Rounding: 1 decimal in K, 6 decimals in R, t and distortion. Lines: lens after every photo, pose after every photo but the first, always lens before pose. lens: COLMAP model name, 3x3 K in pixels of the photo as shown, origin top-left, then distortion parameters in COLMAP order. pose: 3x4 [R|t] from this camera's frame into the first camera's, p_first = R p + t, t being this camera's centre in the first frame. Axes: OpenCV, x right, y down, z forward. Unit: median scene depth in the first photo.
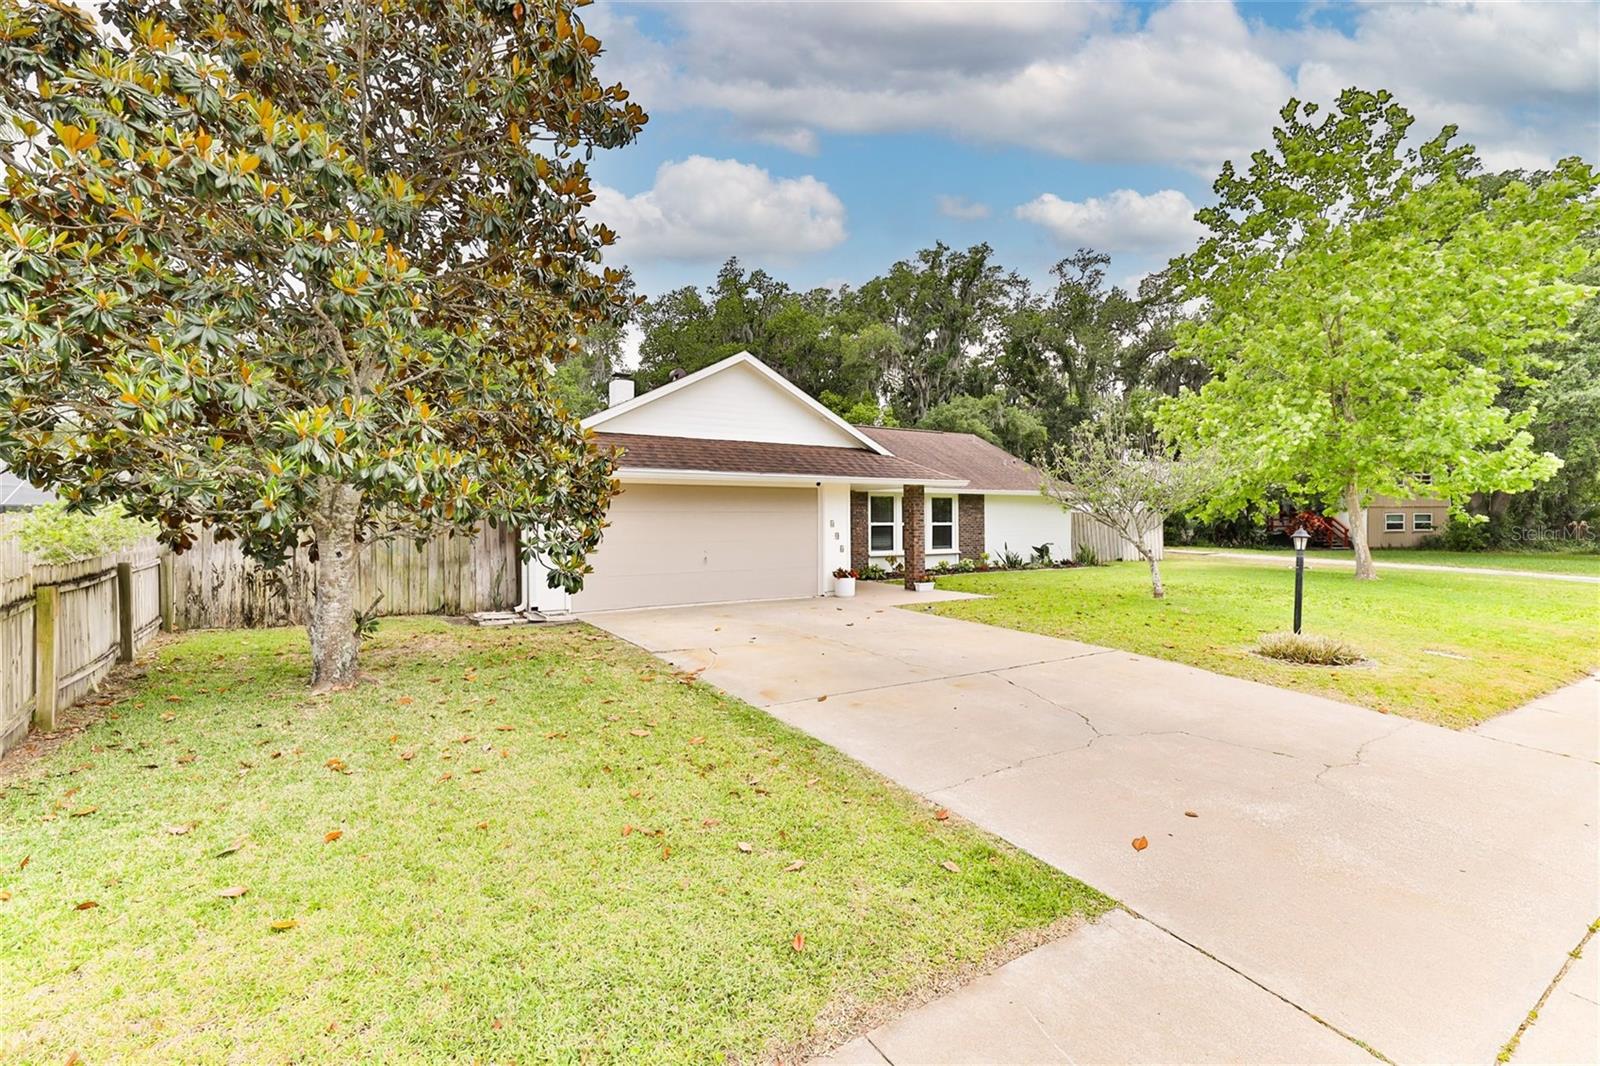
lens RADIAL K [[729.2, 0, 809.5], [0, 729.2, 531.7], [0, 0, 1]] dist [-0.017041, 0.009747]
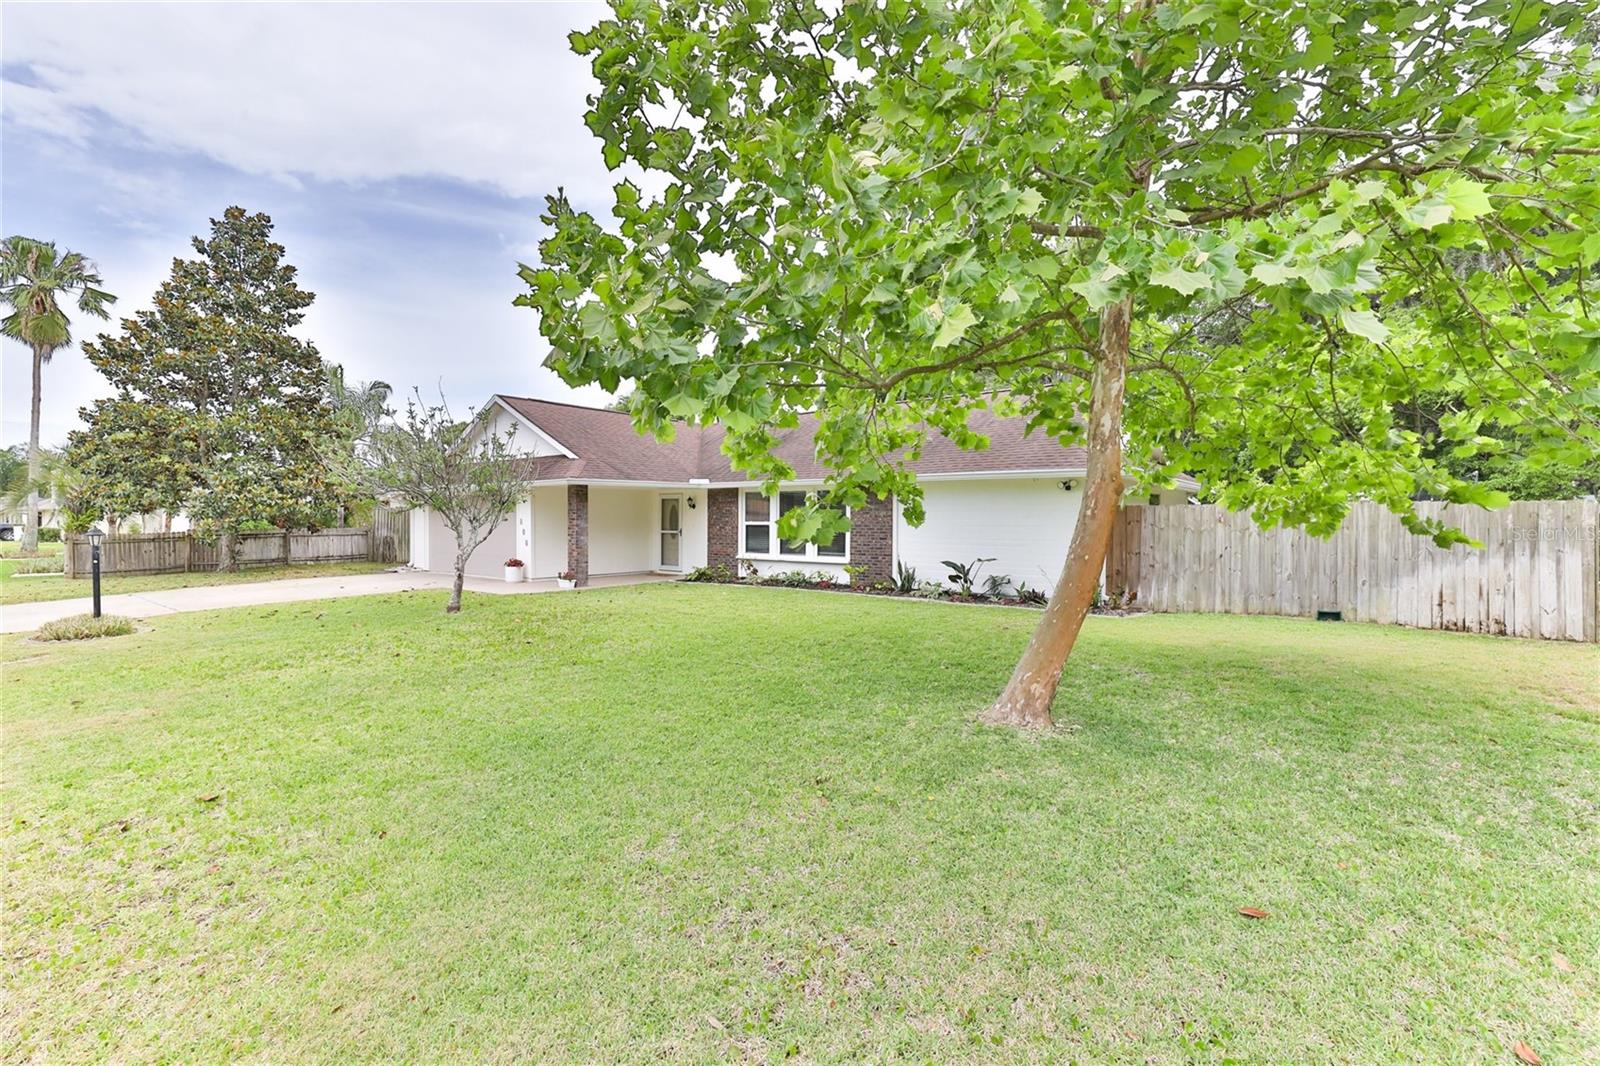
lens RADIAL K [[729.2, 0, 783.1], [0, 729.2, 528.9], [0, 0, 1]] dist [-0.017041, 0.009747]
pose [[0.313083, 0.017597, -0.949563, 0.963056], [-0.016550, 0.999778, 0.013071, -0.015918], [0.949581, 0.011623, 0.313305, 0.756901]]
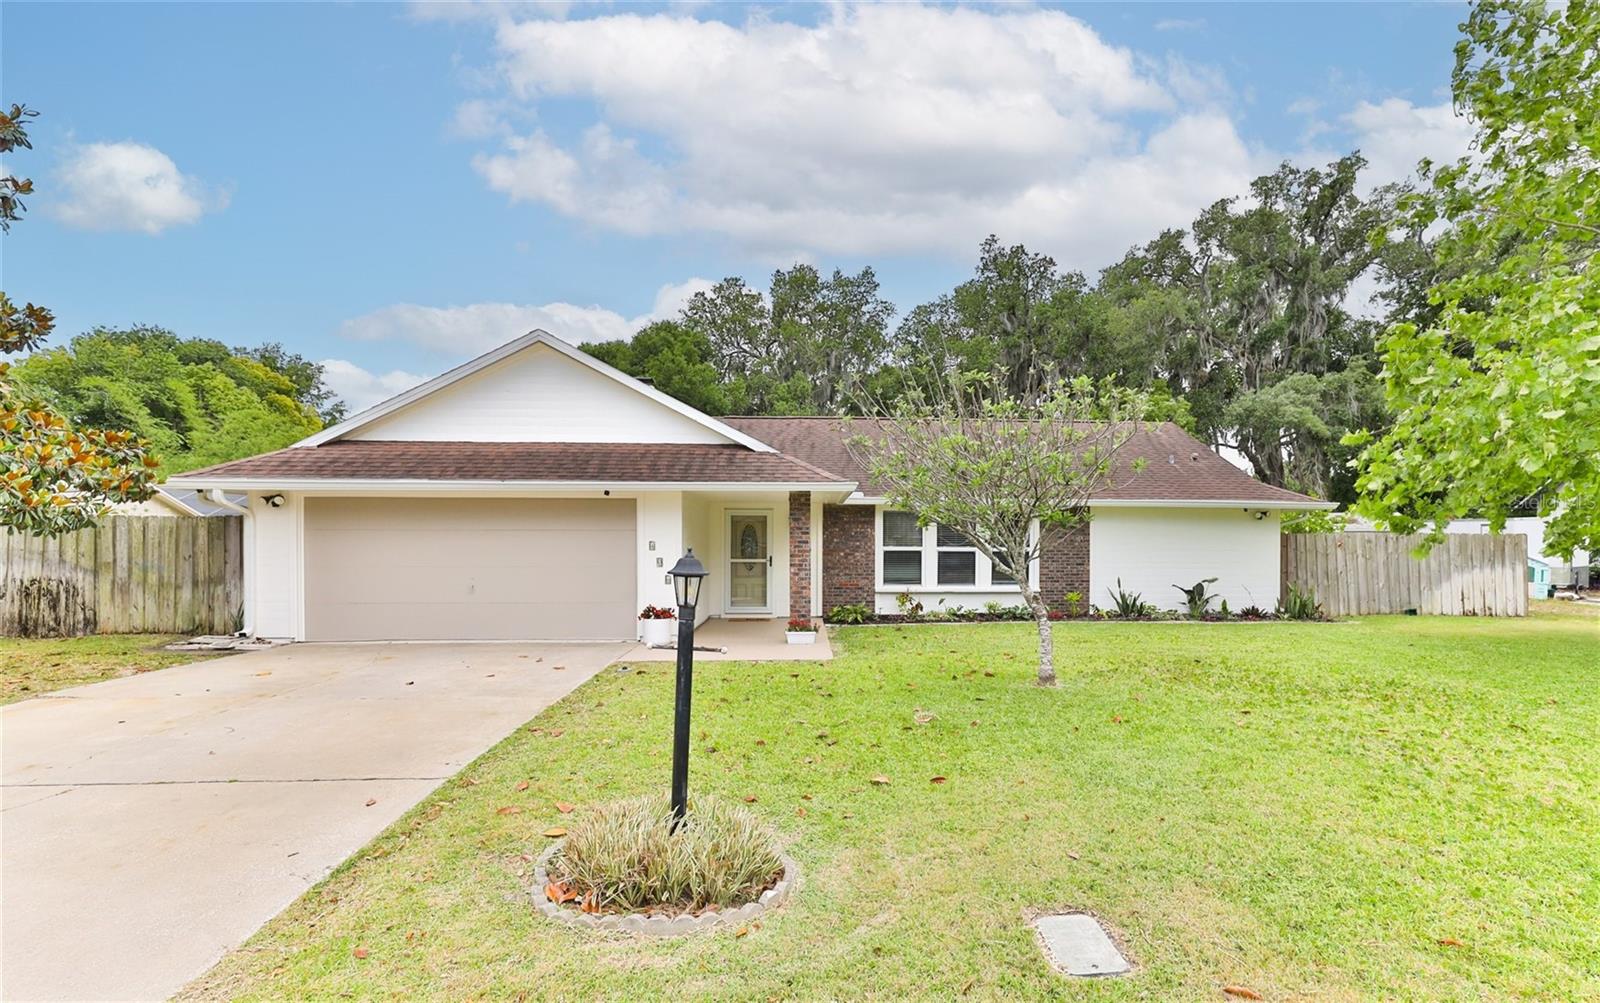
lens RADIAL K [[777.8, 0, 862.7], [0, 777.8, 552.5], [0, 0, 1]] dist [-0.005283, 0.000070]
pose [[0.878807, 0.008418, -0.477103, 0.442329], [-0.012763, 0.999901, -0.005868, -0.001484], [0.477006, 0.011247, 0.878828, 0.292941]]
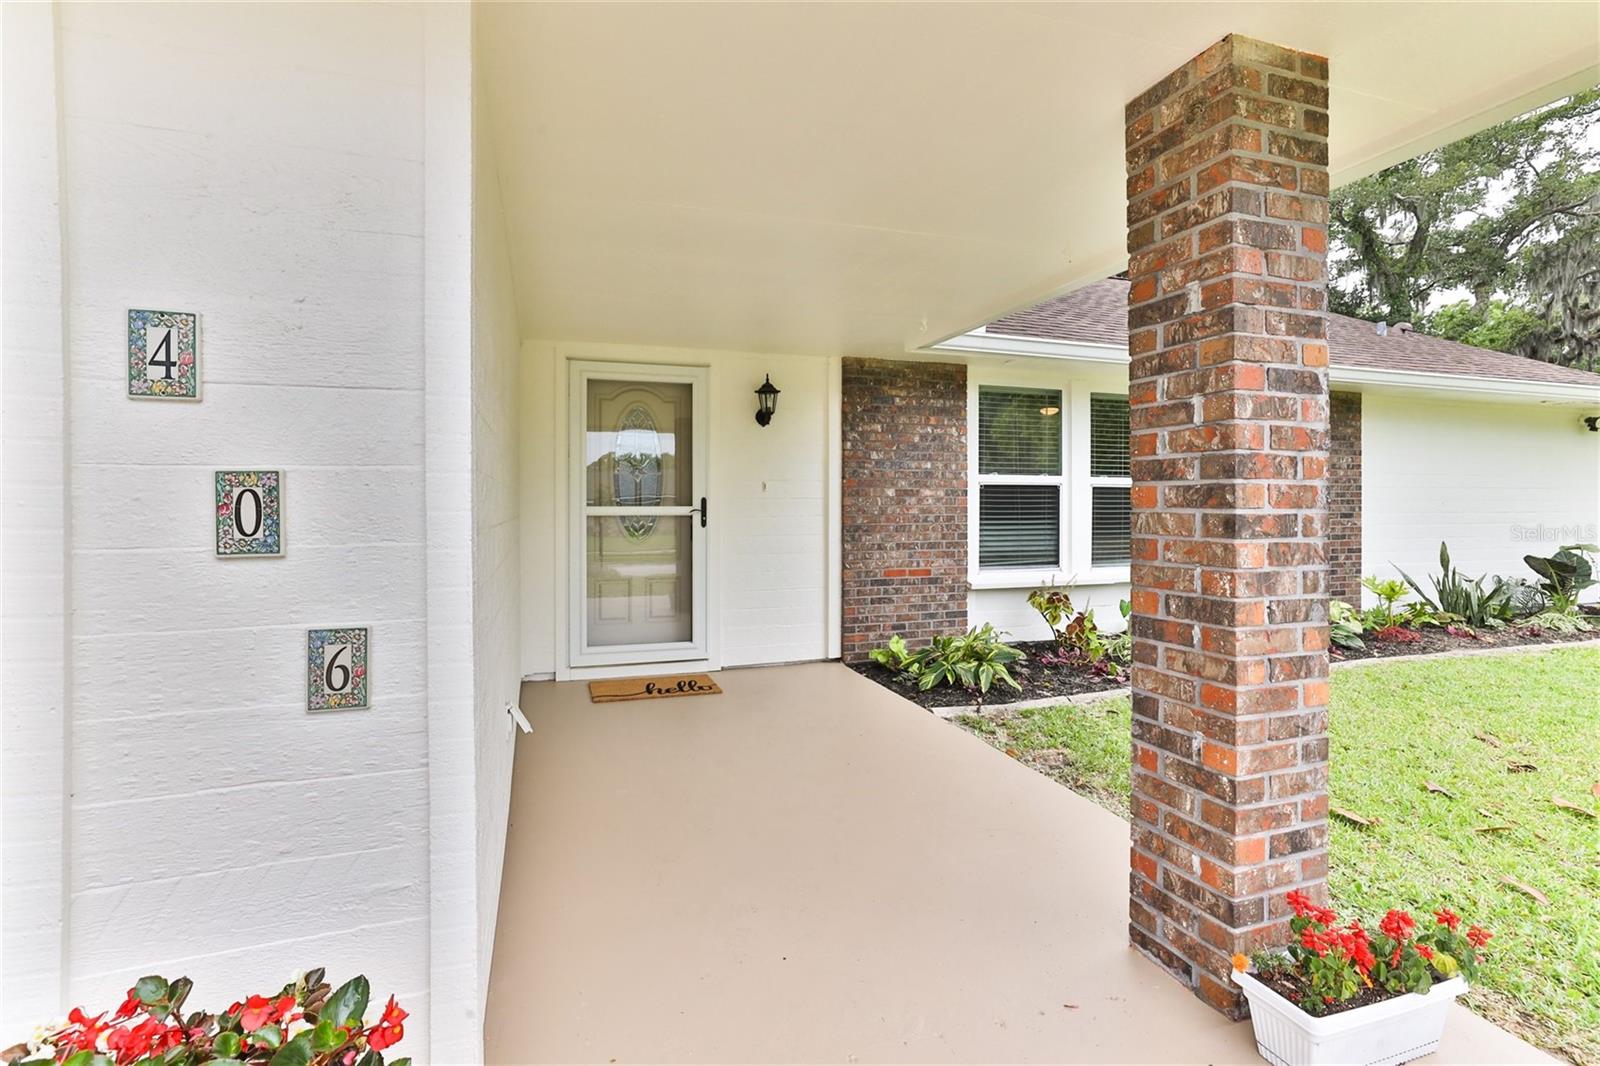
lens RADIAL K [[729.2, 0, 789.2], [0, 729.2, 526.1], [0, 0, 1]] dist [-0.017041, 0.009747]
pose [[0.966419, 0.009928, -0.256781, 0.085205], [-0.005788, 0.999841, 0.016873, 0.004117], [0.256908, -0.014820, 0.966322, 0.690283]]
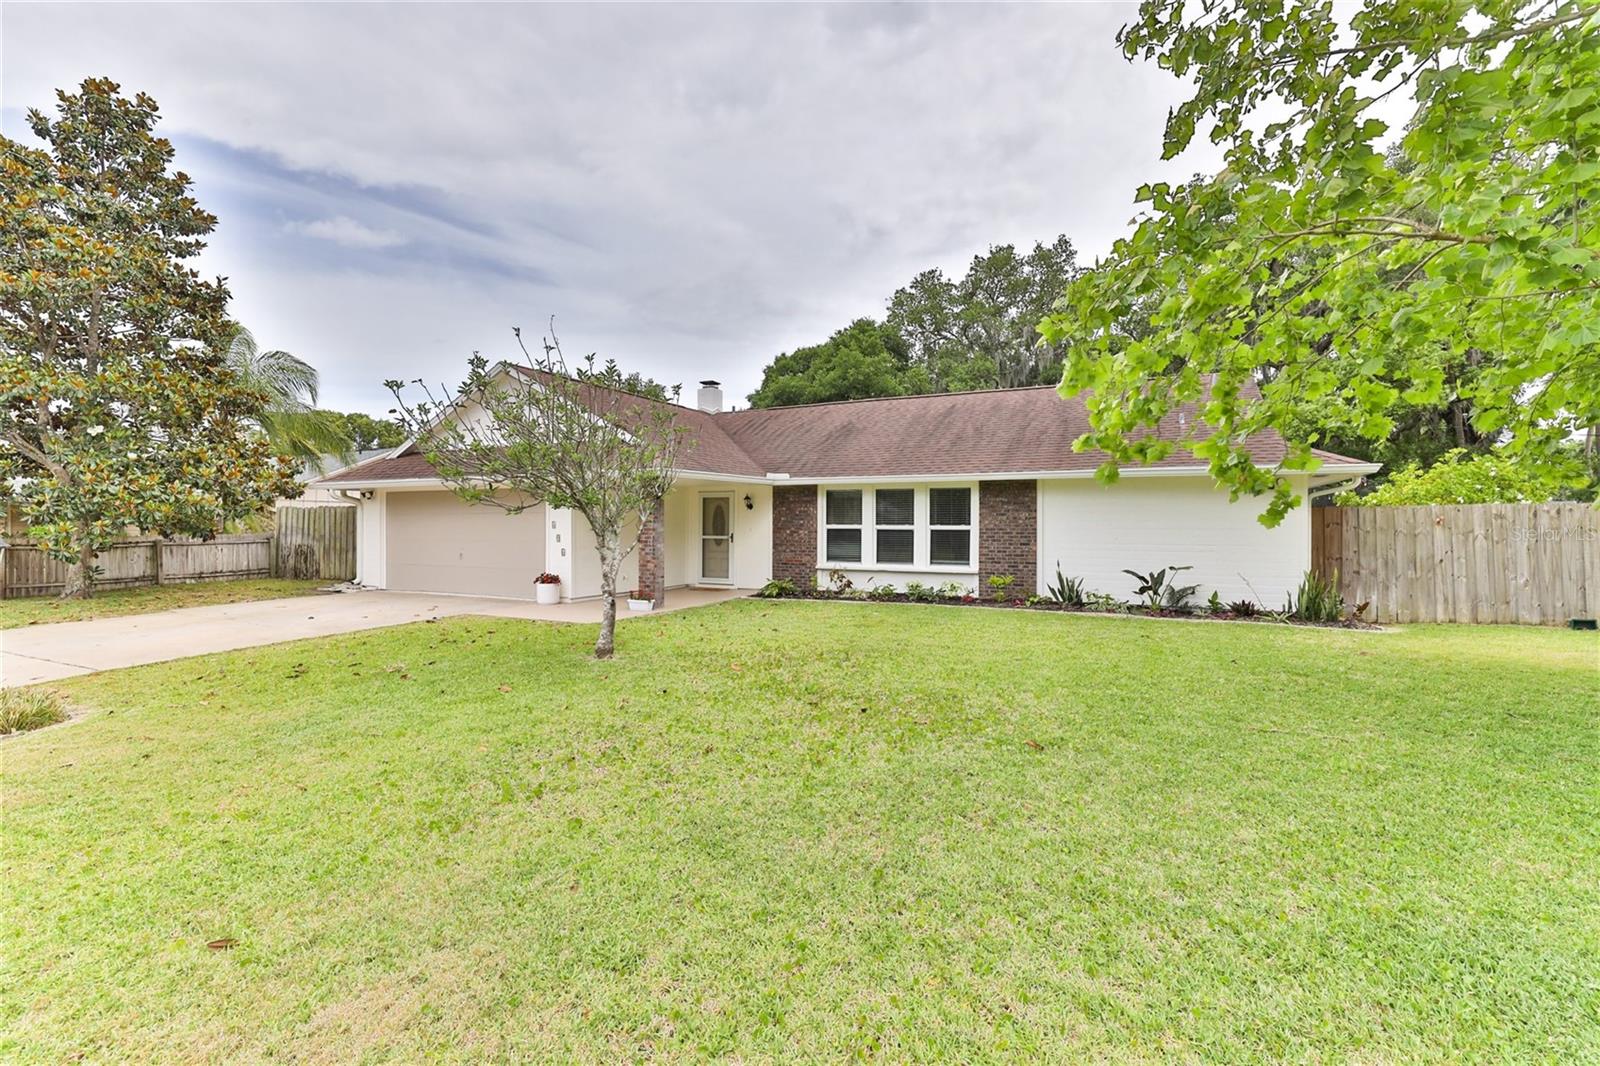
lens RADIAL K [[729.2, 0, 798.9], [0, 729.2, 522.6], [0, 0, 1]] dist [-0.017041, 0.009747]
pose [[0.508487, 0.002913, -0.861065, 0.728367], [-0.015871, 0.999856, -0.005990, -0.009623], [0.860923, 0.016712, 0.508460, 0.583099]]
